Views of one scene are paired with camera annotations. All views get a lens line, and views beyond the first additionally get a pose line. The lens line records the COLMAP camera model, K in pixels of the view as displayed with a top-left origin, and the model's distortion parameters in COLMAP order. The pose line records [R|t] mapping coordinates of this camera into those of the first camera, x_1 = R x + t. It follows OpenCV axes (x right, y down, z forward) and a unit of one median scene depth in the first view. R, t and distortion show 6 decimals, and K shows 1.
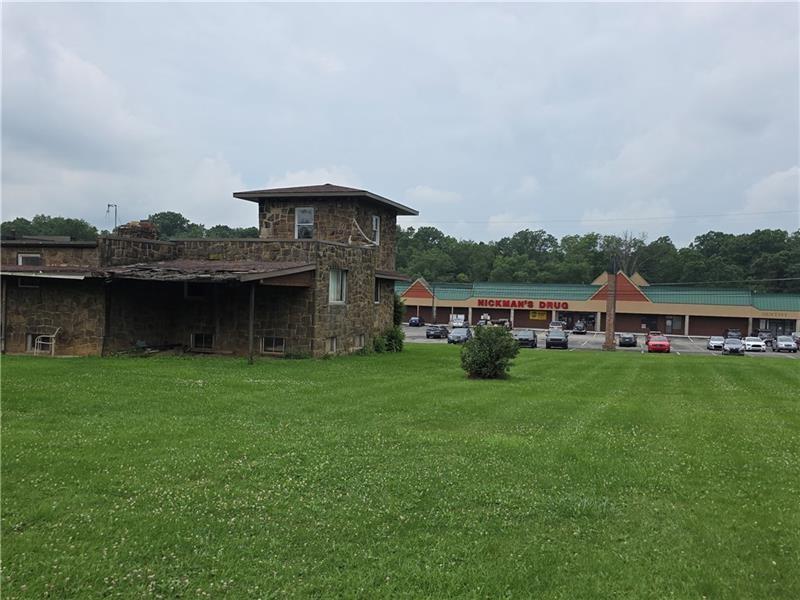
lens RADIAL K [[707.8, 0, 399.4], [0, 707.8, 301.9], [0, 0, 1]] dist [-0.003048, -0.040658]
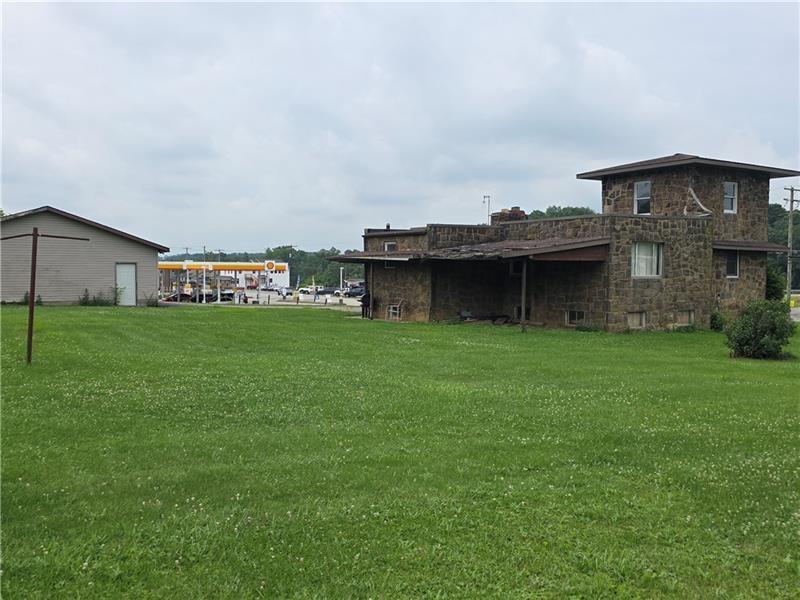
lens RADIAL K [[707.8, 0, 397.5], [0, 707.8, 299.7], [0, 0, 1]] dist [-0.003048, -0.040658]
pose [[0.748476, 0.004527, -0.663146, 0.312561], [0.009097, 0.999813, 0.017094, 0.013531], [0.663099, -0.018827, 0.748295, 0.042130]]
